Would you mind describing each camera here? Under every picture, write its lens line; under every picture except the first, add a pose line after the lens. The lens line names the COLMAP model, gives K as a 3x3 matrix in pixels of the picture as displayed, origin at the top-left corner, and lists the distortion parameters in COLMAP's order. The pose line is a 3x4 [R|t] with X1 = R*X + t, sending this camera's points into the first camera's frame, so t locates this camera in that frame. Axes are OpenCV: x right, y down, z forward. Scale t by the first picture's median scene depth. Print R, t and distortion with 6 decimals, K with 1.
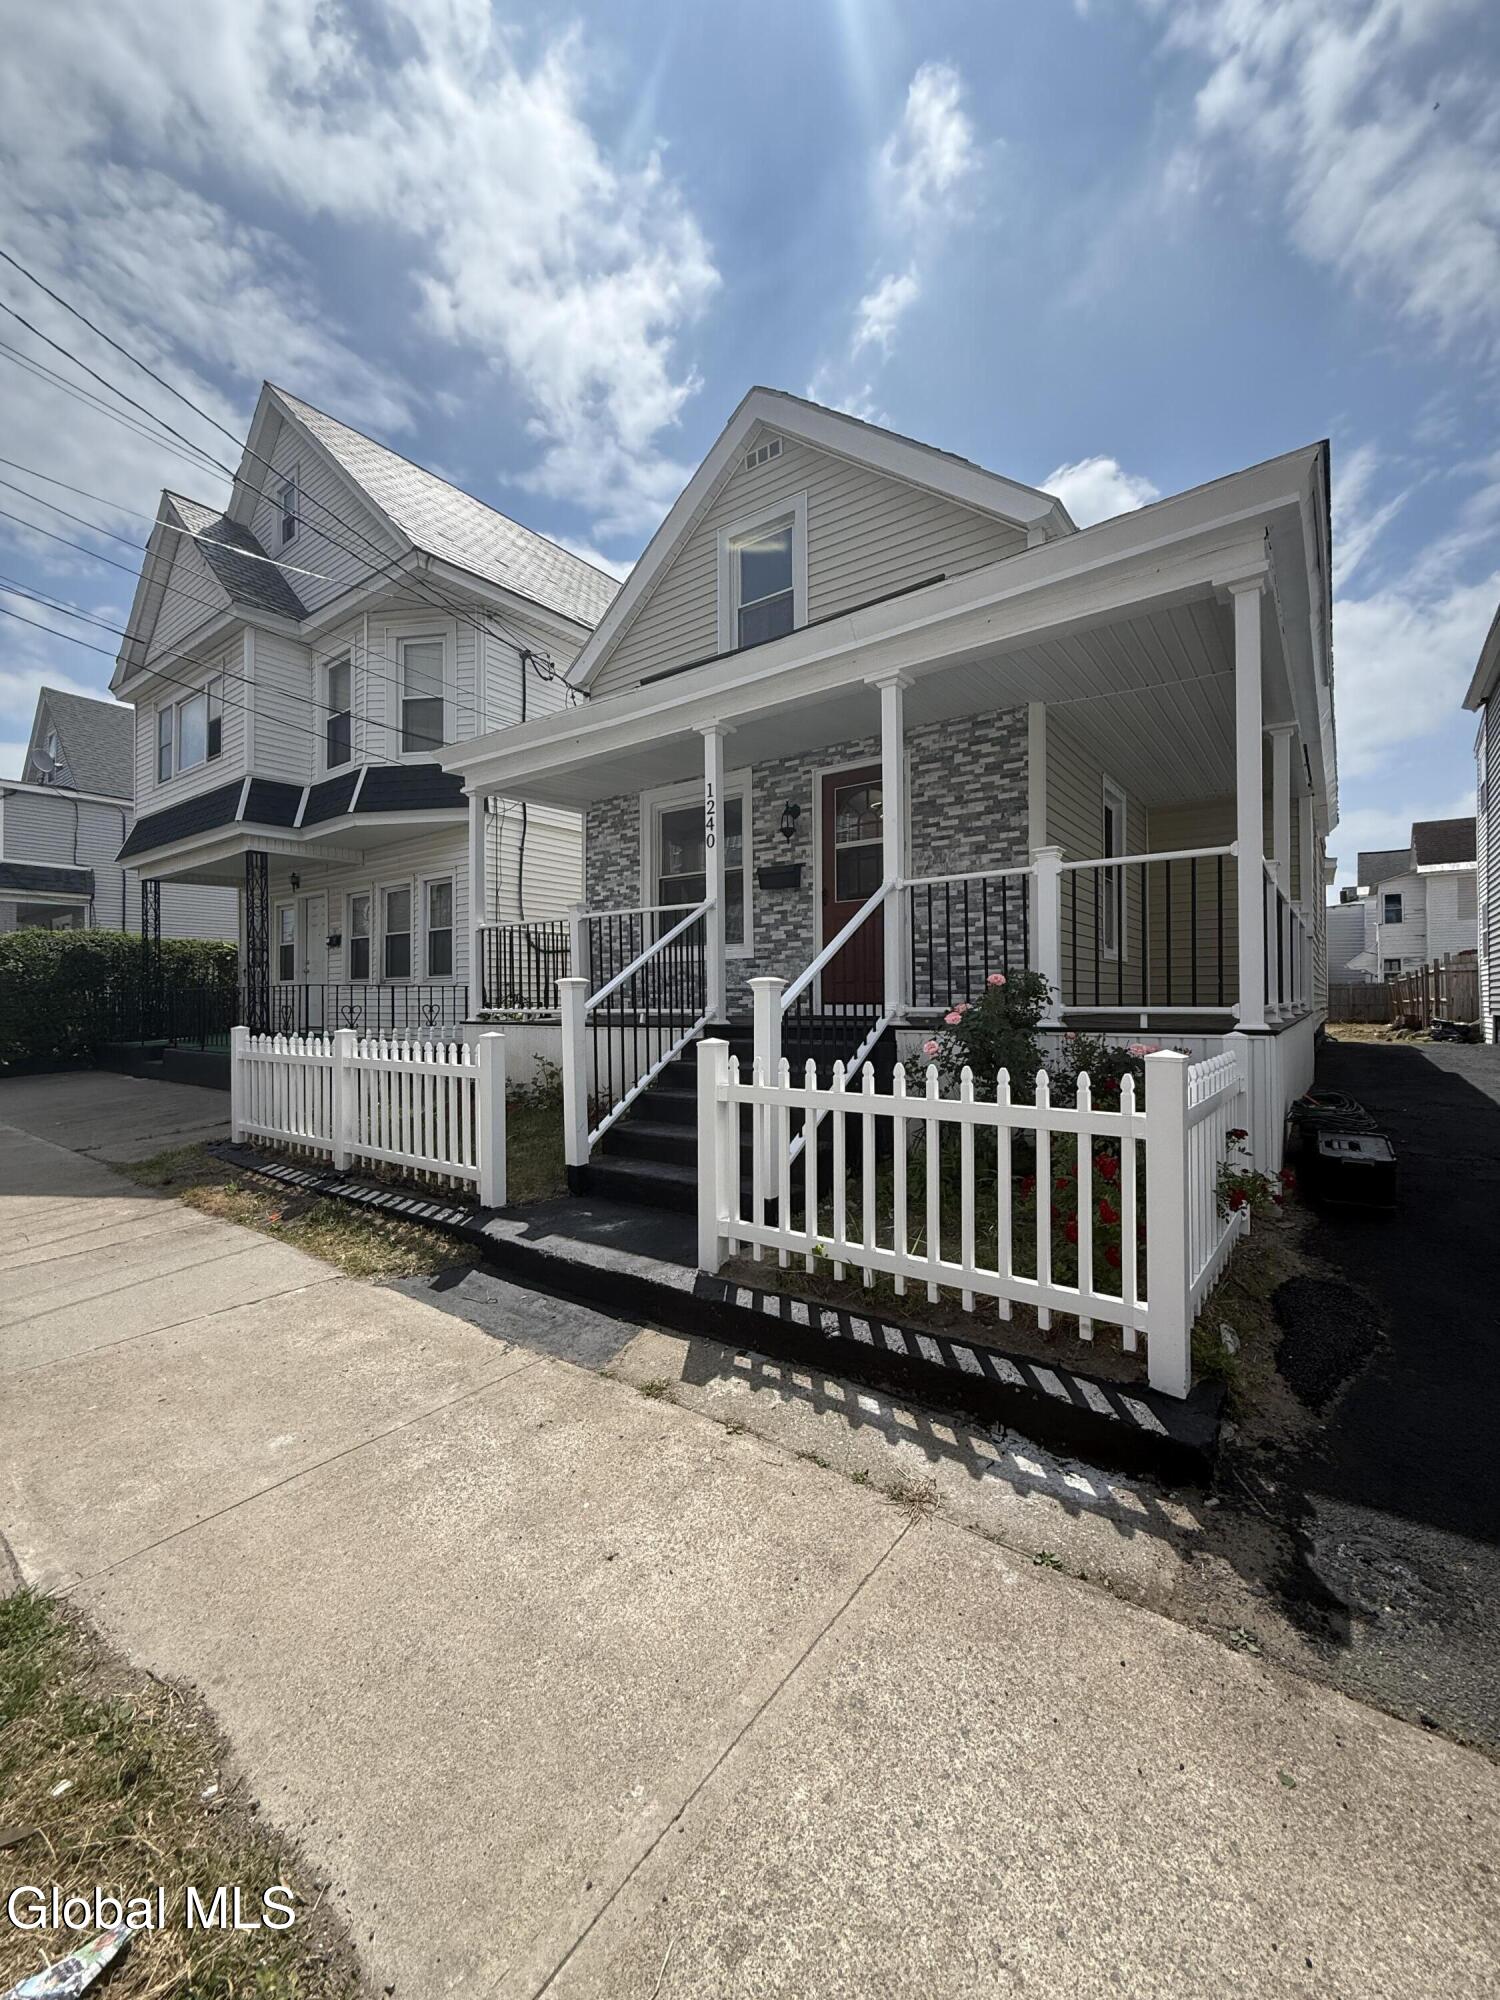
lens RADIAL K [[794.7, 0, 749.3], [0, 794.7, 991.6], [0, 0, 1]] dist [-0.002325, -0.000227]
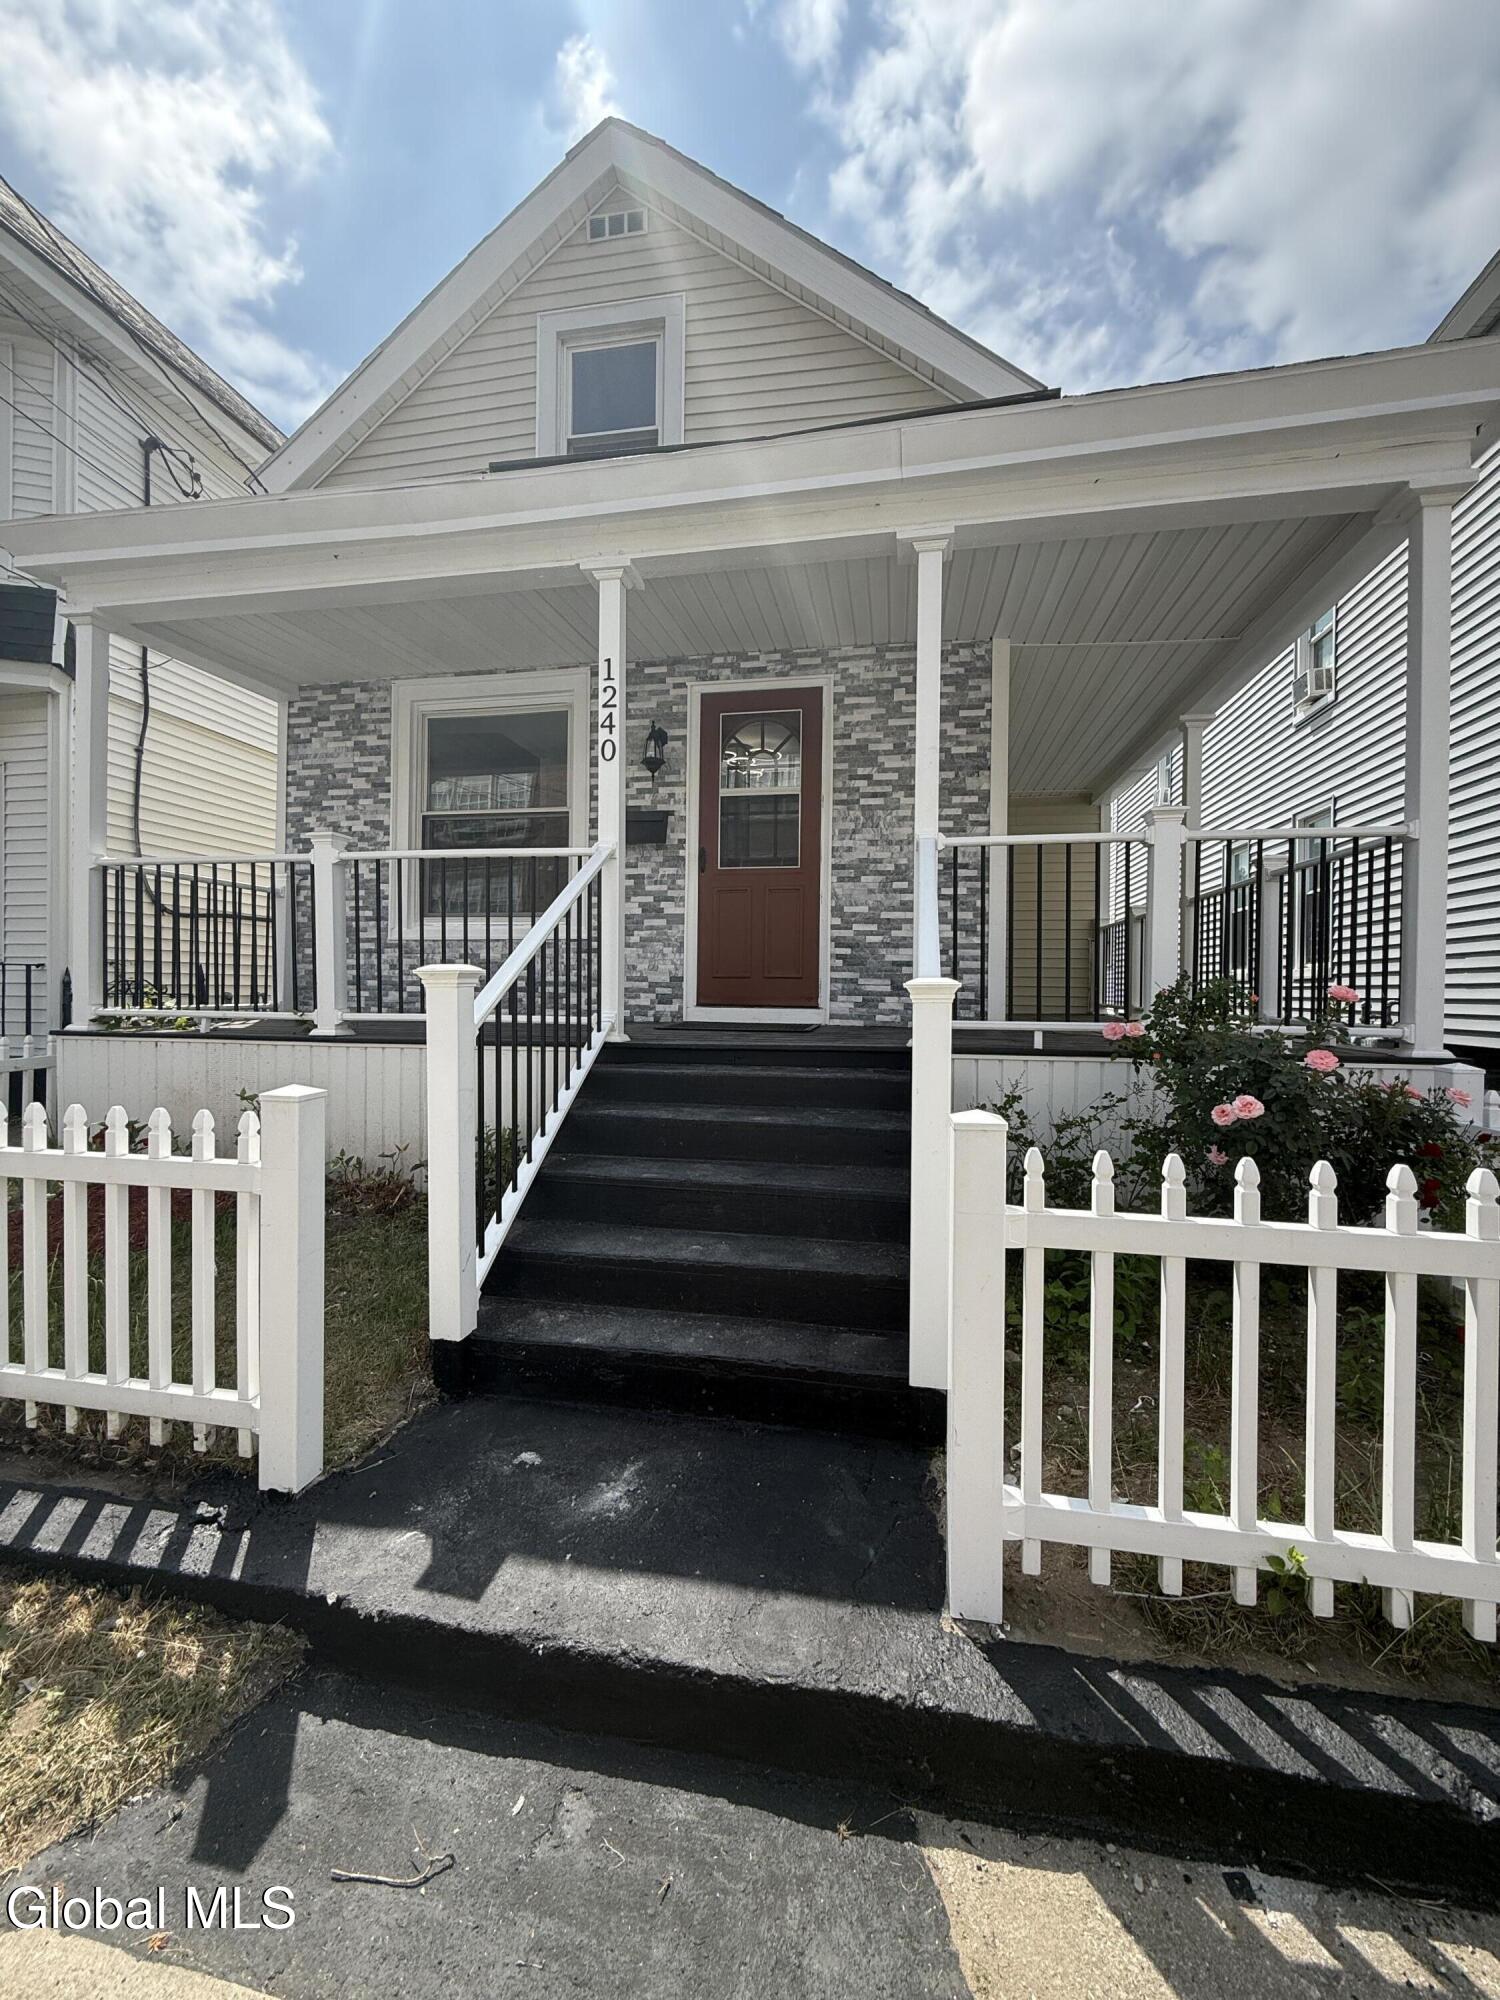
lens RADIAL K [[794.6, 0, 756.4], [0, 794.6, 995.5], [0, 0, 1]] dist [-0.000060, 0.002705]
pose [[0.898190, 0.010611, 0.439480, -0.204142], [-0.020808, 0.999614, 0.018392, -0.009510], [-0.439116, -0.025664, 0.898064, 0.353044]]
